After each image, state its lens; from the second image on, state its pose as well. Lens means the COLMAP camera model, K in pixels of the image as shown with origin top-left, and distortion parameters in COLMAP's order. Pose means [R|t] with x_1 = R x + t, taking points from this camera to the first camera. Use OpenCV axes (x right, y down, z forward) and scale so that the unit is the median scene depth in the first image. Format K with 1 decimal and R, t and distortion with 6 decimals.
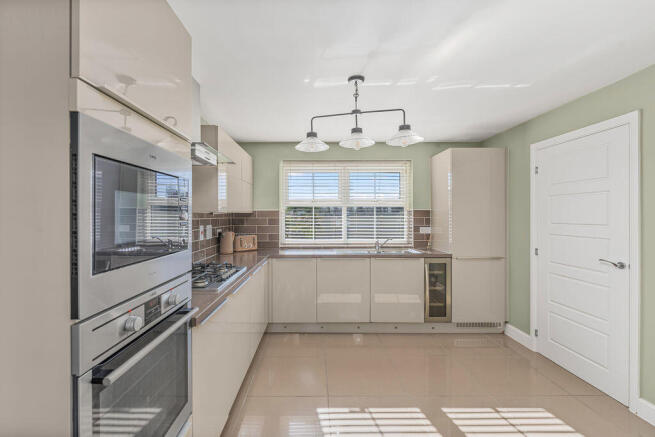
lens RADIAL K [[295.3, 0, 307.9], [0, 295.3, 216.6], [0, 0, 1]] dist [-0.006898, 0.000419]
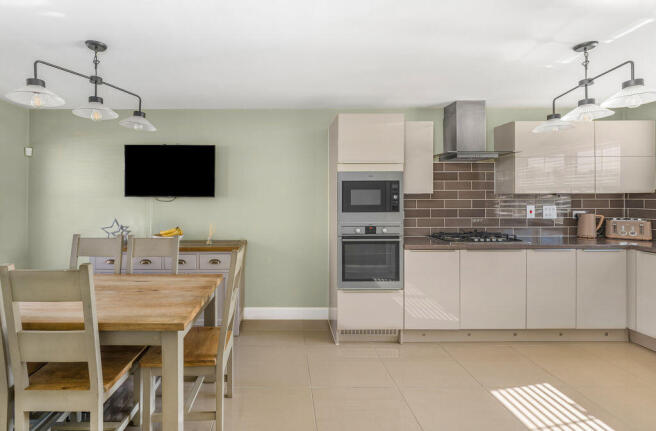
lens RADIAL K [[308.5, 0, 282.7], [0, 308.5, 196.2], [0, 0, 1]] dist [0.000291, -0.001669]
pose [[0.003516, -0.001934, -0.999992, 0.699928], [-0.001334, 0.999997, -0.001938, -0.000923], [0.999993, 0.001341, 0.003514, 0.042837]]
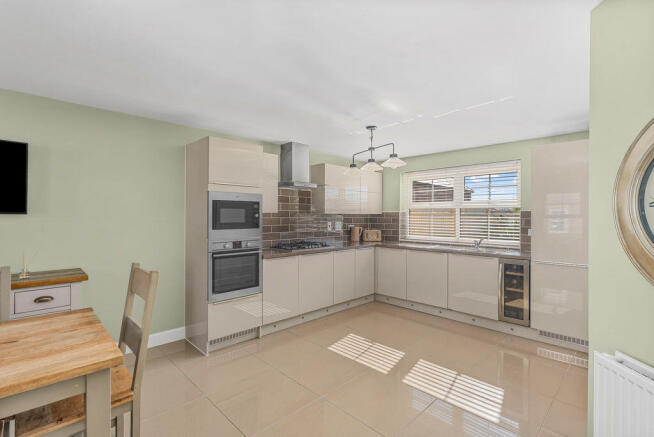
lens RADIAL K [[305.0, 0, 326.2], [0, 305.0, 216.2], [0, 0, 1]] dist [-0.003749, 0.000511]
pose [[0.708308, 0.004730, -0.705888, 0.712562], [-0.008323, 0.999964, -0.001652, 0.001513], [0.705855, 0.007045, 0.708322, -0.187845]]
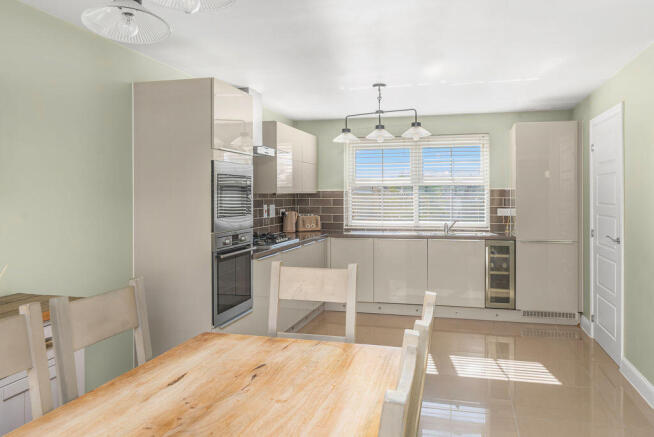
lens RADIAL K [[502.0, 0, 327.8], [0, 502.0, 205.8], [0, 0, 1]] dist [-0.012957, -0.003892]
pose [[0.968273, 0.003495, -0.249869, 0.303859], [0.000759, 0.999856, 0.016926, 0.001018], [0.249892, -0.016578, 0.968132, -0.691719]]
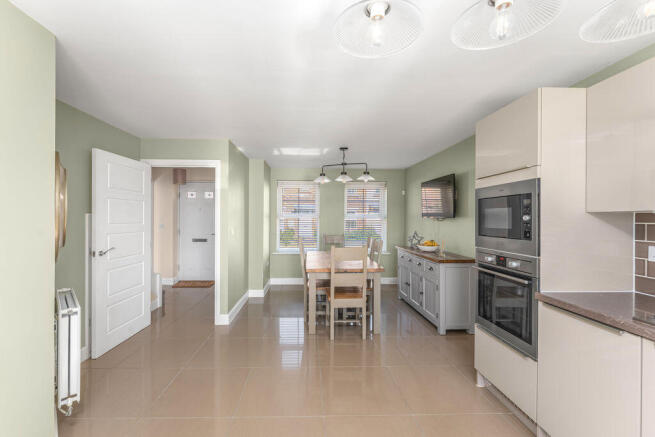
lens RADIAL K [[283.7, 0, 329.3], [0, 283.7, 217.2], [0, 0, 1]] dist [-0.000986, -0.000002]
pose [[-0.998432, 0.000828, -0.055966, 0.240886], [0.000780, 0.999999, 0.000890, -0.002551], [0.055967, 0.000845, -0.998432, 0.862705]]
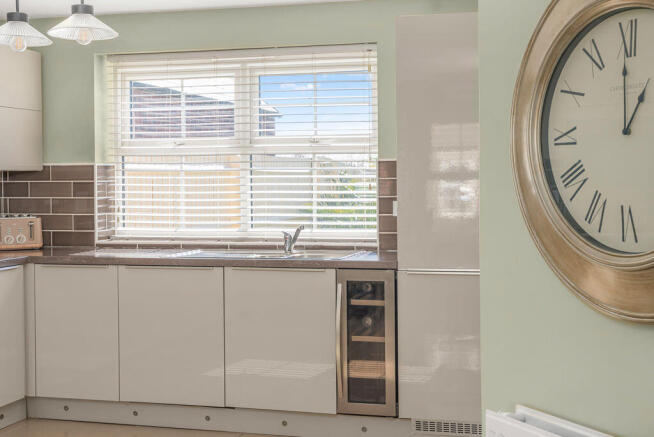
lens RADIAL K [[880.9, 0, 339.4], [0, 880.9, 195.3], [0, 0, 1]] dist [0.051080, 0.000000]
pose [[0.965217, -0.000896, -0.261448, 0.739067], [0.005126, 0.999867, 0.015500, 0.008700], [0.261399, -0.016302, 0.965093, -0.274799]]
